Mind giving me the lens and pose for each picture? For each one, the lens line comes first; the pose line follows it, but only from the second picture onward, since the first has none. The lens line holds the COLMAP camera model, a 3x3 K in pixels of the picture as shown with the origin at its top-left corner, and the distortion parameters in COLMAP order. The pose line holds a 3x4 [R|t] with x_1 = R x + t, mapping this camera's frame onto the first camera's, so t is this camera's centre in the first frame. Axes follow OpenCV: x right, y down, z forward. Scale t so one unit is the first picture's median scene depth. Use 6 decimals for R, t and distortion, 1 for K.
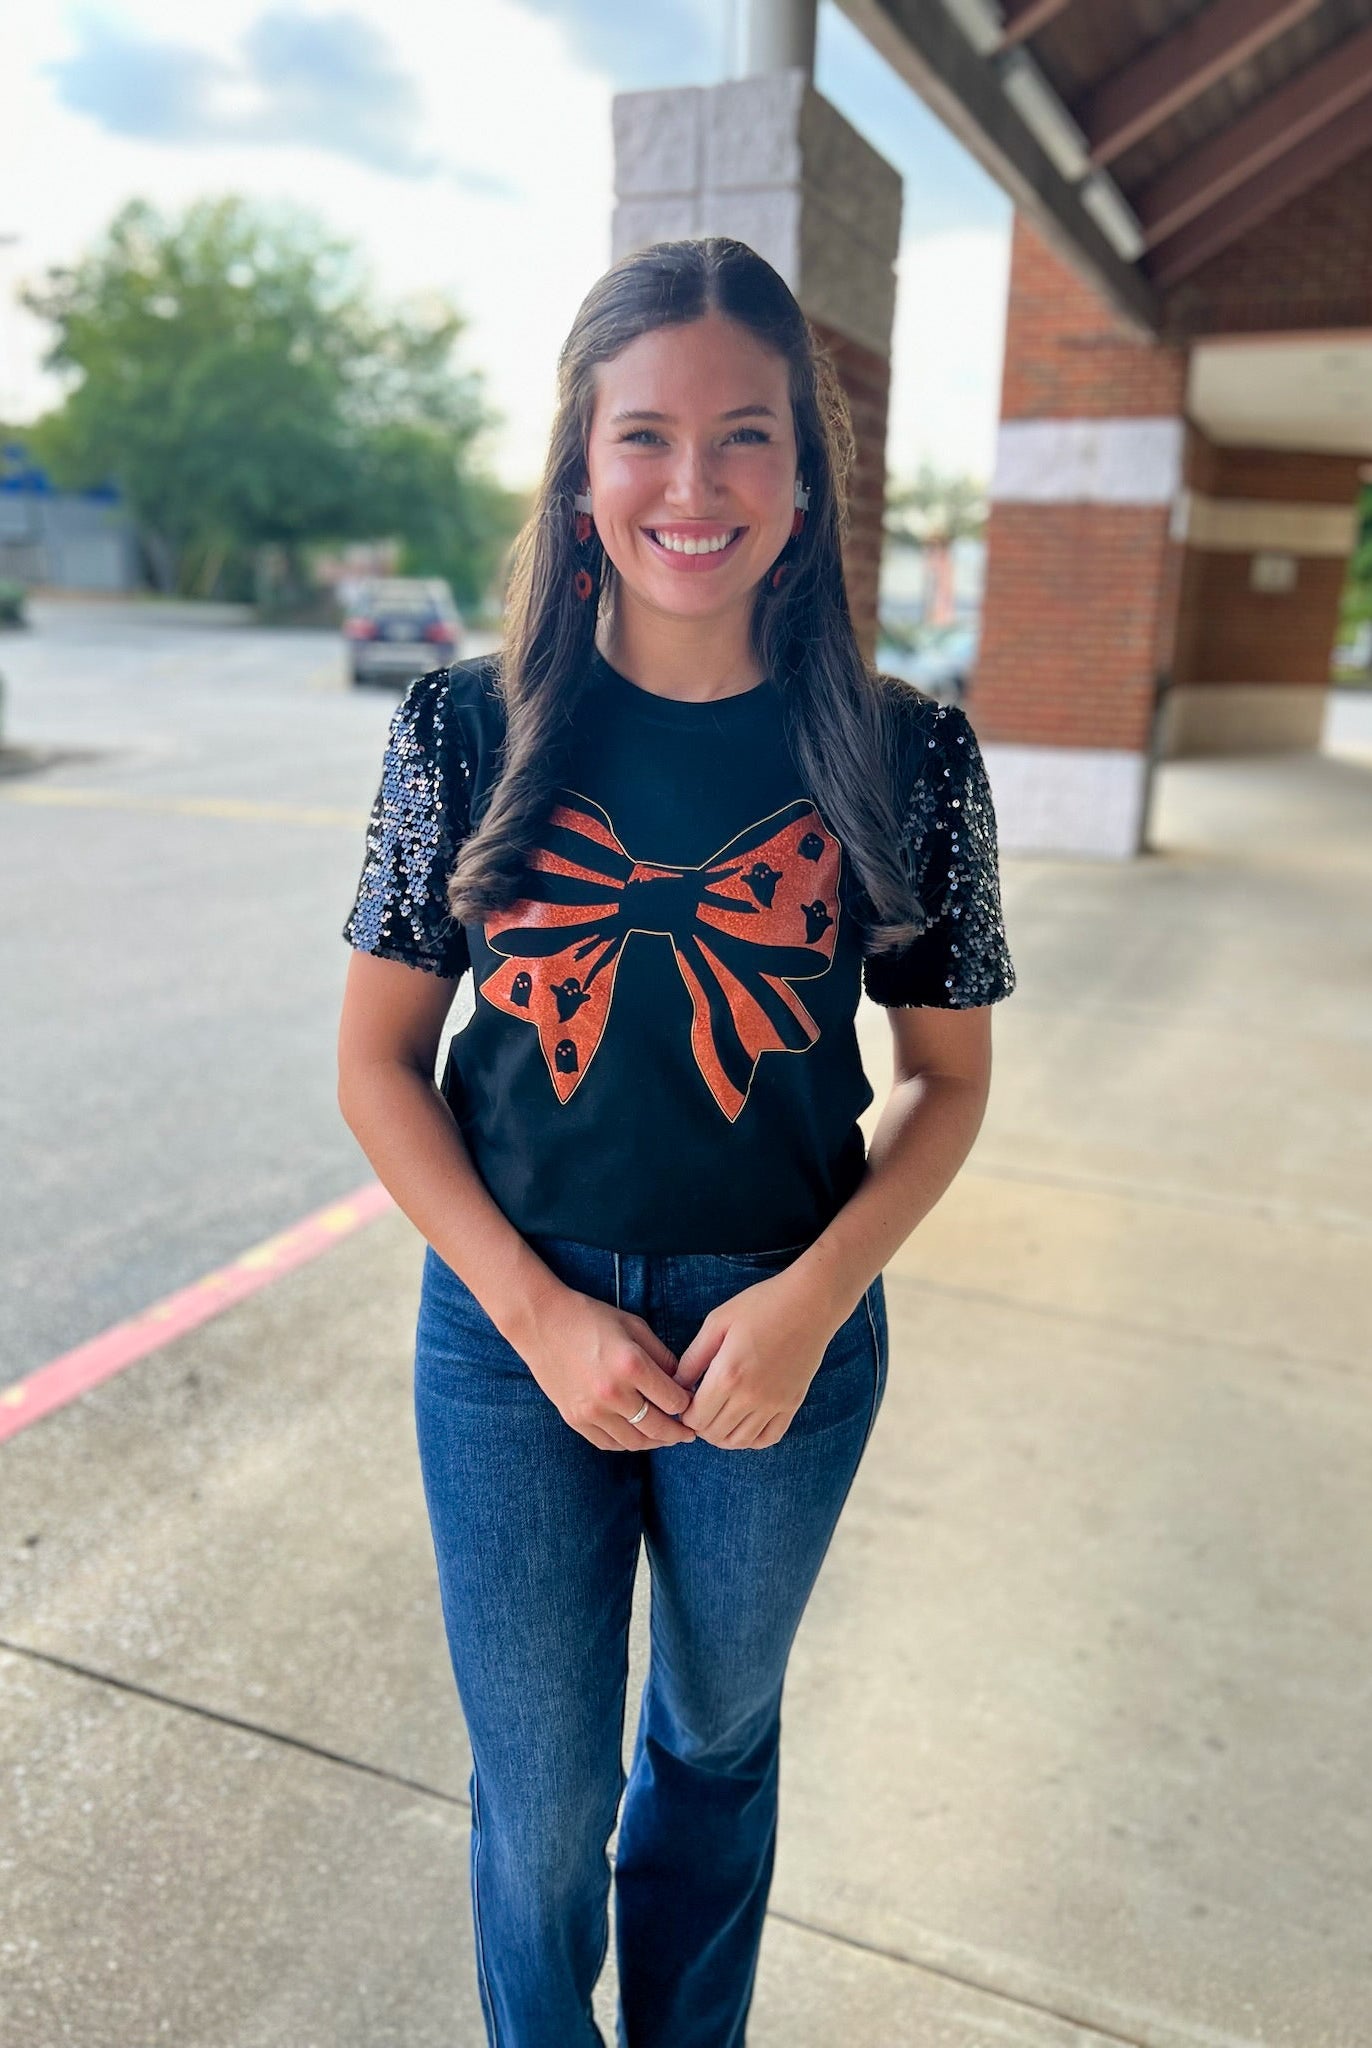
lens RADIAL K [[1554.3, 0, 686.0], [0, 1554.3, 1024.0], [0, 0, 1]] dist [0.006245, -0.006003]
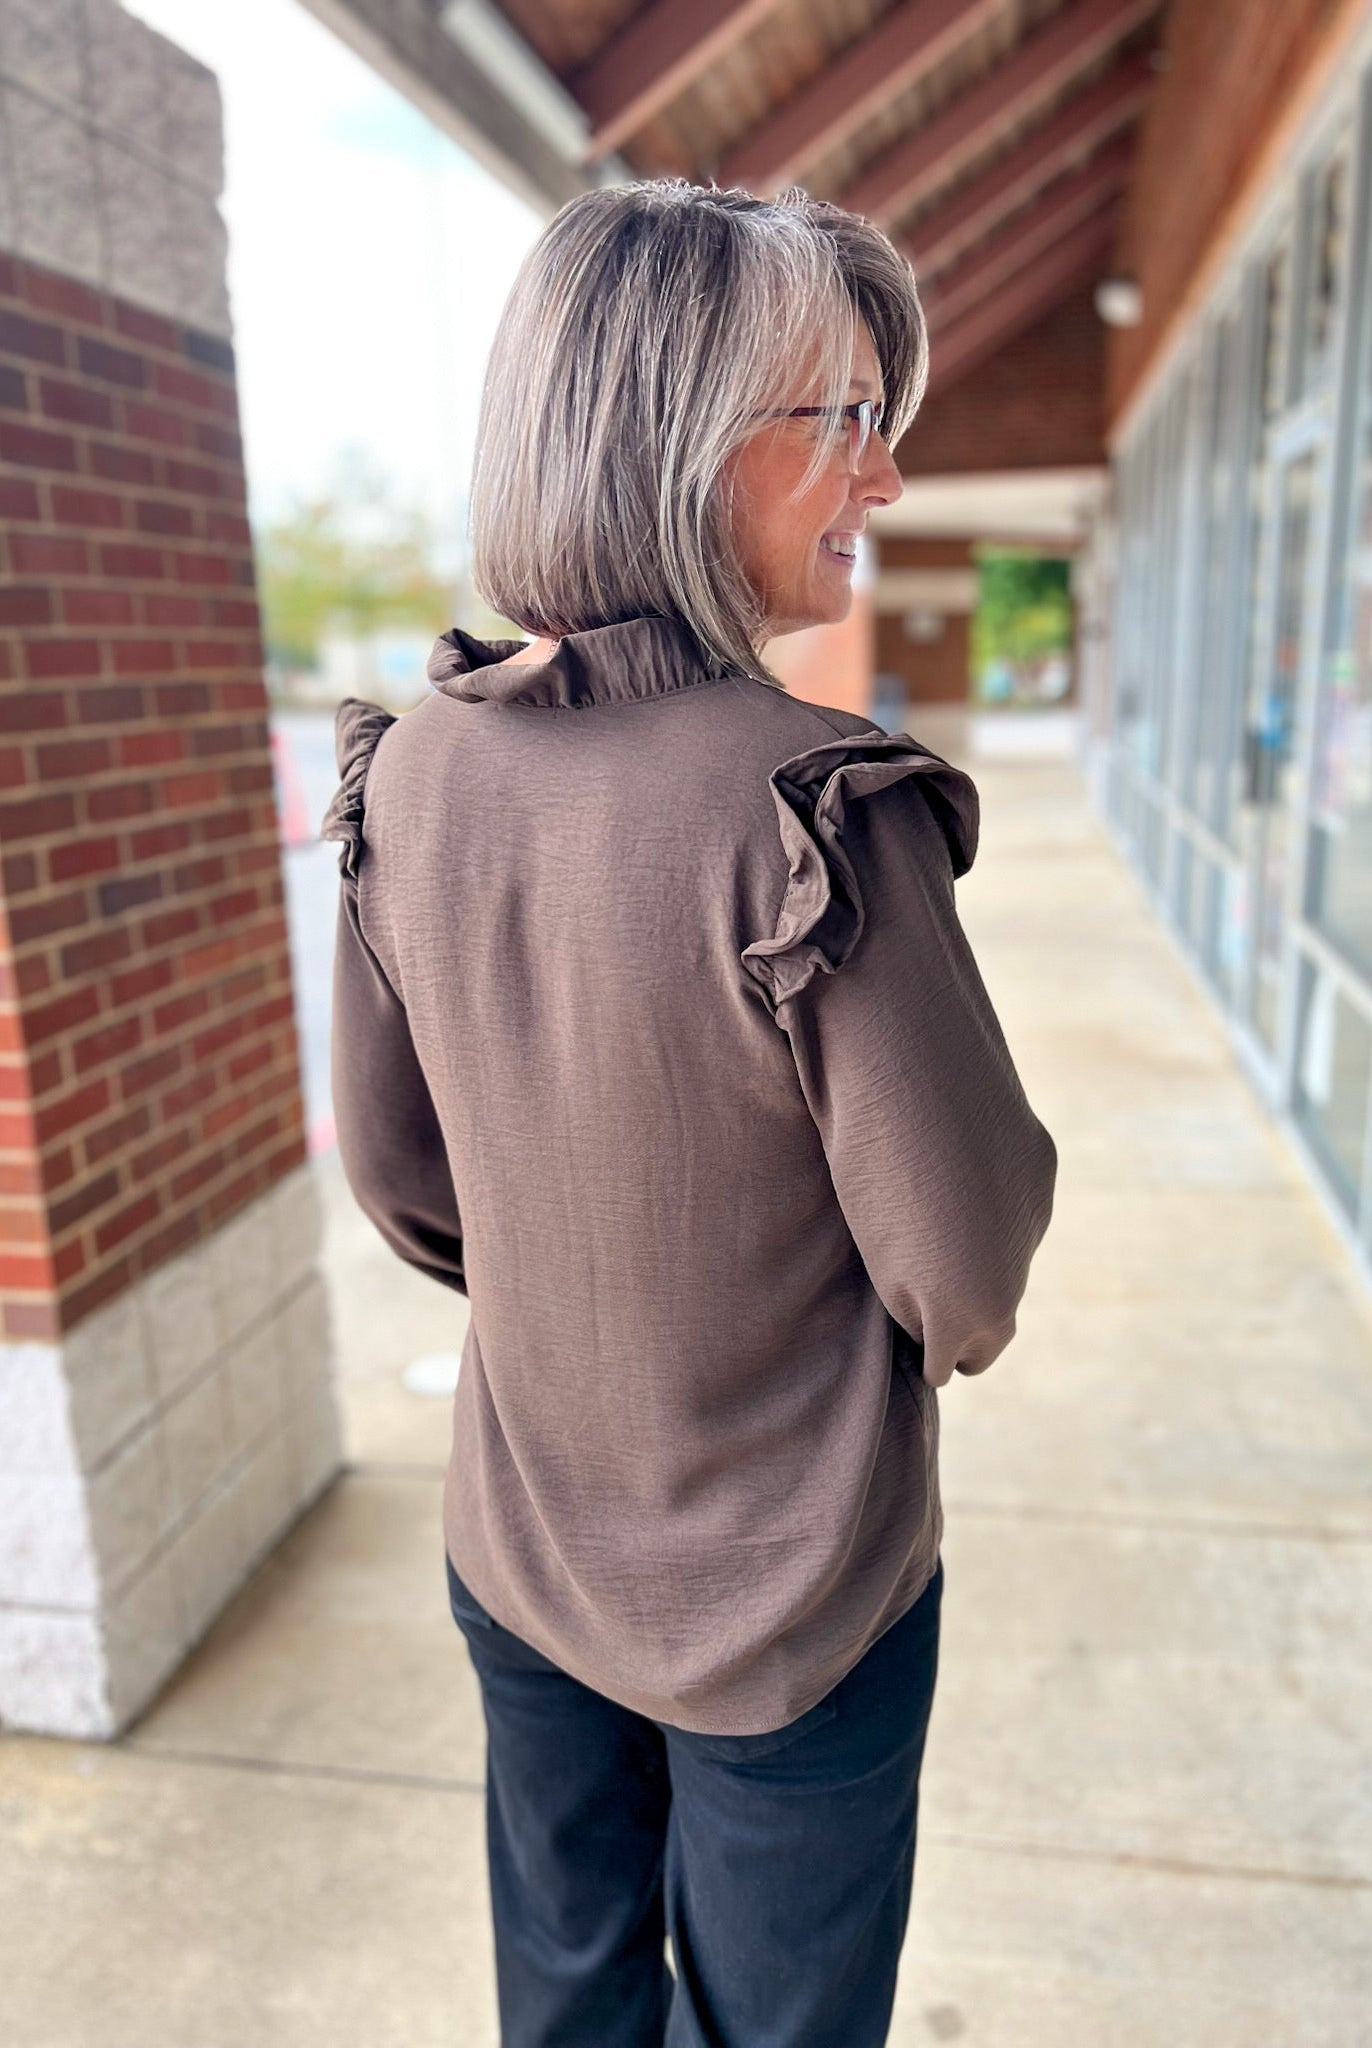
lens RADIAL K [[1554.3, 0, 686.0], [0, 1554.3, 1024.0], [0, 0, 1]] dist [0.006245, -0.006003]
pose [[0.976345, -0.103721, 0.189716, -0.196717], [0.111229, 0.993362, -0.029335, 0.121945], [-0.185414, 0.049743, 0.981401, -0.458643]]
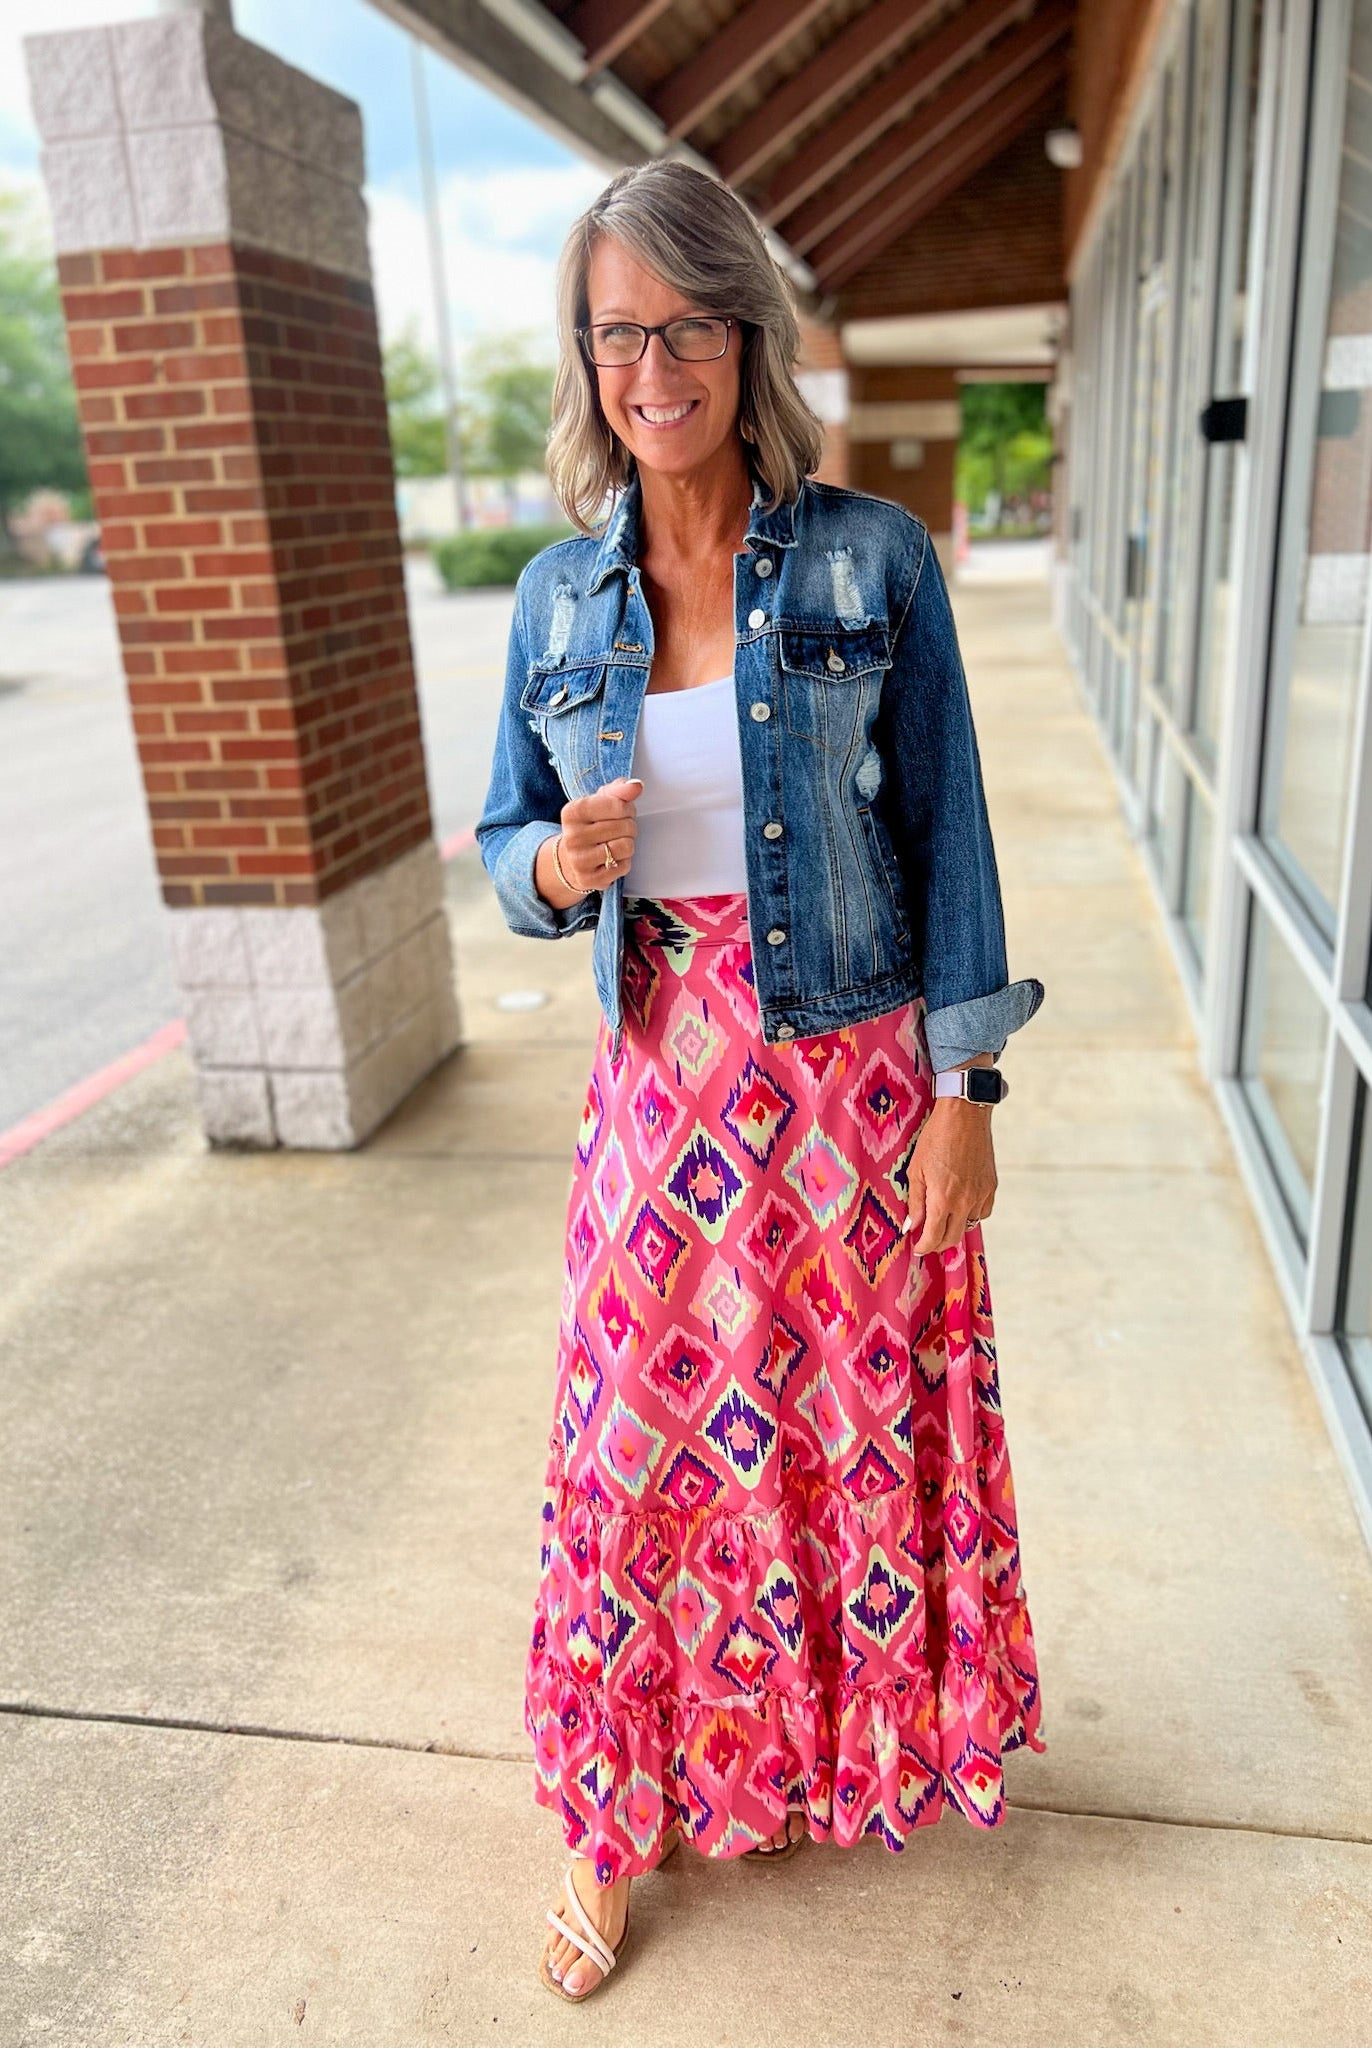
lens RADIAL K [[1554.8, 0, 691.7], [0, 1554.8, 1035.8], [0, 0, 1]] dist [0.005742, -0.010063]
pose [[0.973276, -0.148152, 0.175456, -0.231097], [0.137269, 0.987863, 0.072686, 0.169887], [-0.184095, -0.046659, 0.981800, -0.625216]]
